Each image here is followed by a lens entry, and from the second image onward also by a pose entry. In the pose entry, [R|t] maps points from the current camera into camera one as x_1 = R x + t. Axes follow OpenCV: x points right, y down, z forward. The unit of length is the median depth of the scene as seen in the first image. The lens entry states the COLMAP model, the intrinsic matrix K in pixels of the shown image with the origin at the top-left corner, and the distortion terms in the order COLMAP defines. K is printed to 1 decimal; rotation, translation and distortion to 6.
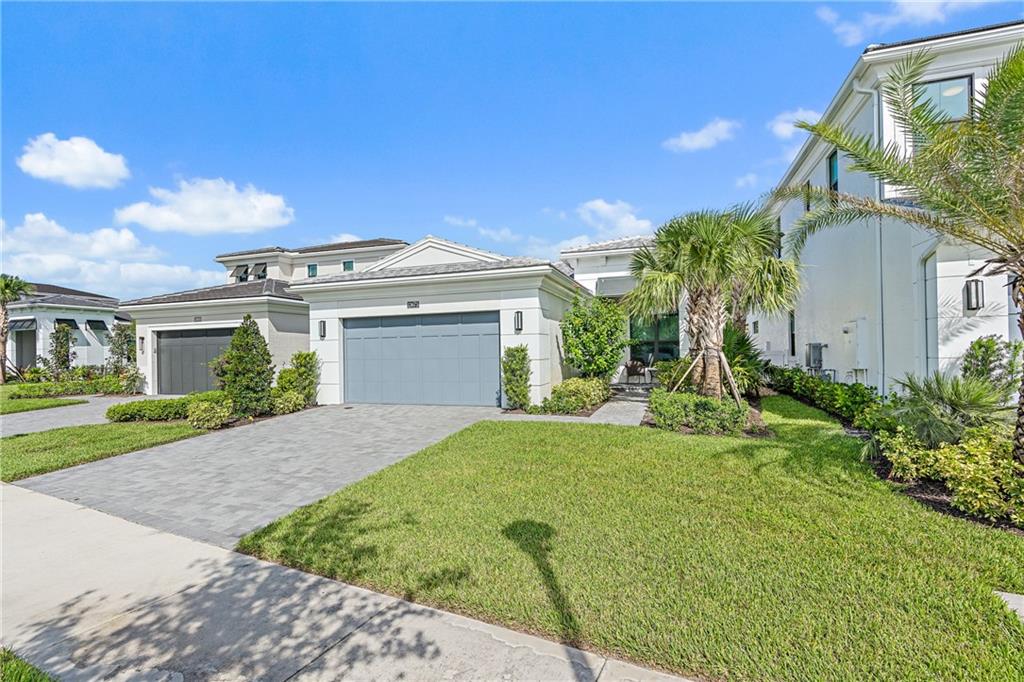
lens RADIAL K [[468.1, 0, 516.0], [0, 468.1, 335.1], [0, 0, 1]] dist [-0.004947, 0.000124]
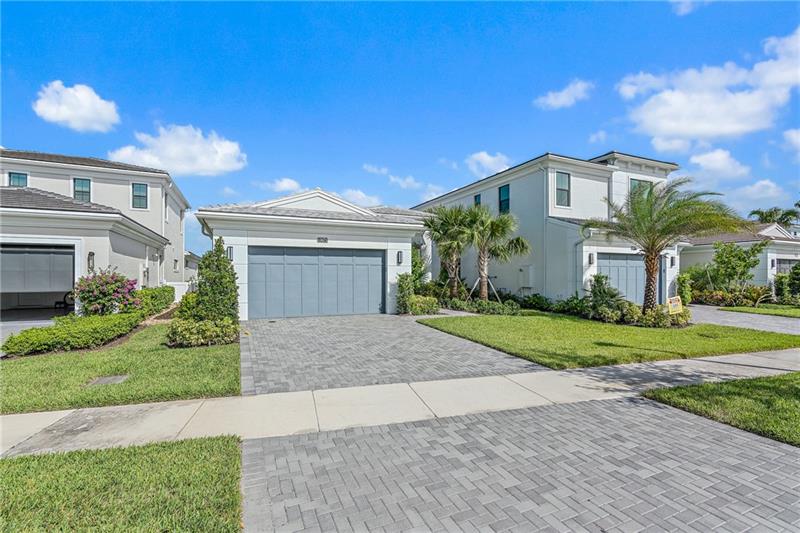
lens RADIAL K [[357.0, 0, 400.0], [0, 357.0, 266.5], [0, 0, 1]] dist [-0.006533, 0.000456]
pose [[0.733835, 0.037439, 0.678295, -0.789893], [-0.033128, 0.999264, -0.019315, 0.023075], [-0.678520, -0.008297, 0.734536, 0.118348]]
